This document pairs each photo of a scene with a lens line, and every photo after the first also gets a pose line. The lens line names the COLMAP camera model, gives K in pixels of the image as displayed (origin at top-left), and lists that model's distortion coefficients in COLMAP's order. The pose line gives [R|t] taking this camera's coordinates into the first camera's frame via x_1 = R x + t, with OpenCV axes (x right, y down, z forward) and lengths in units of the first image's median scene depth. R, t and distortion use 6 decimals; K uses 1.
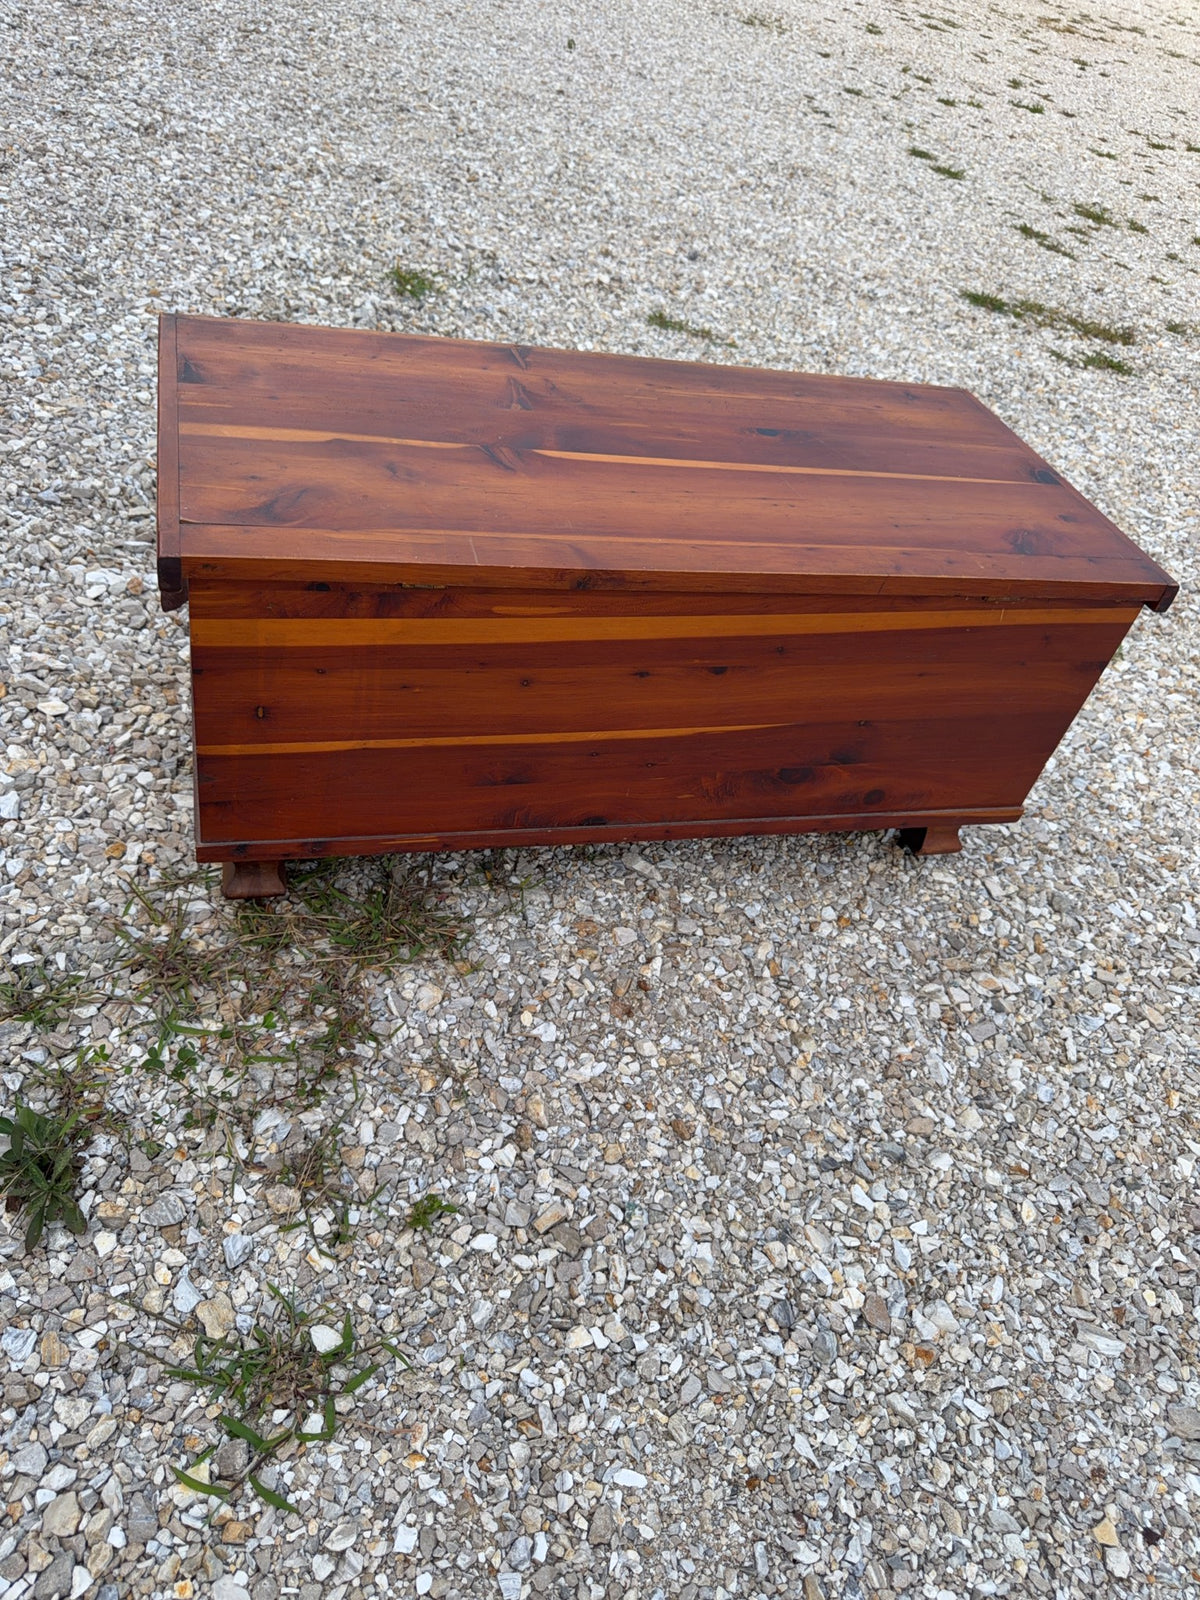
lens RADIAL K [[1155.0, 0, 595.4], [0, 1155.0, 791.1], [0, 0, 1]] dist [0.012580, -0.023540]
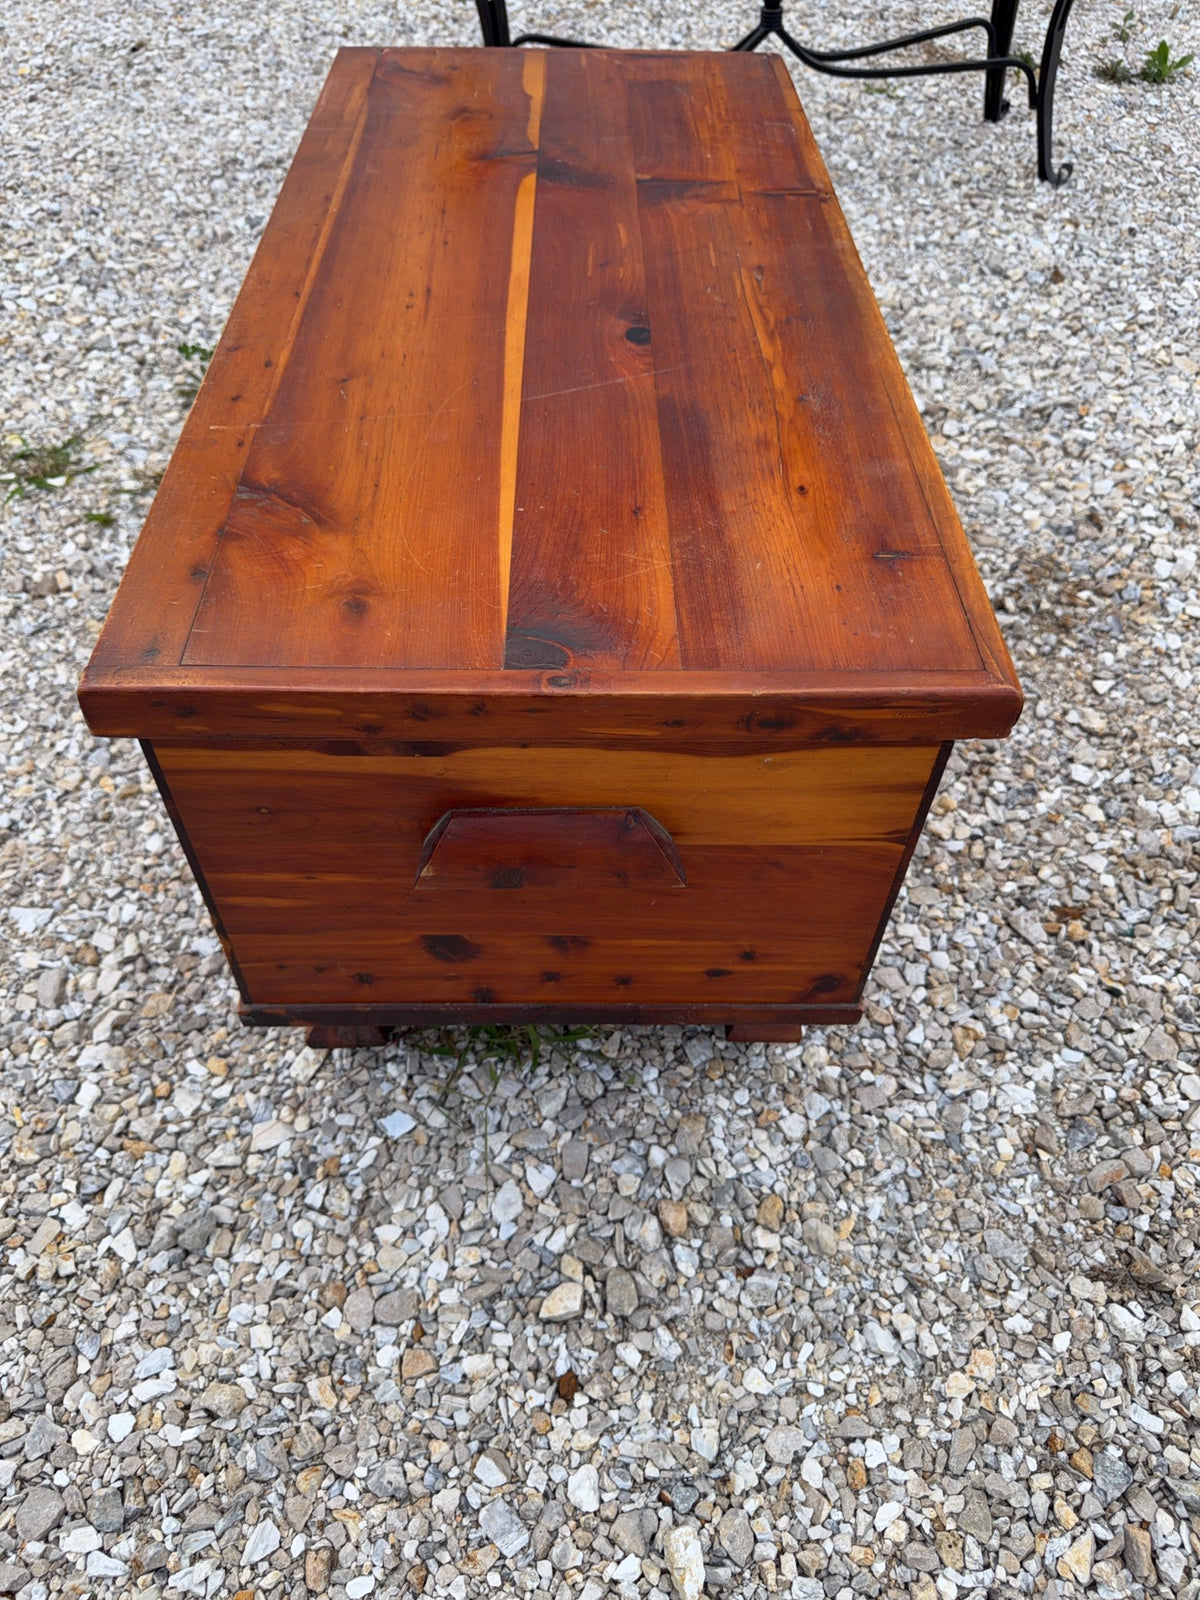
lens RADIAL K [[1167.1, 0, 597.5], [0, 1167.1, 801.9], [0, 0, 1]] dist [0.002767, -0.018130]
pose [[-0.233765, 0.577474, -0.782226, 0.920718], [-0.697559, 0.460836, 0.548672, -0.606092], [0.677322, 0.673910, 0.295095, 1.114204]]
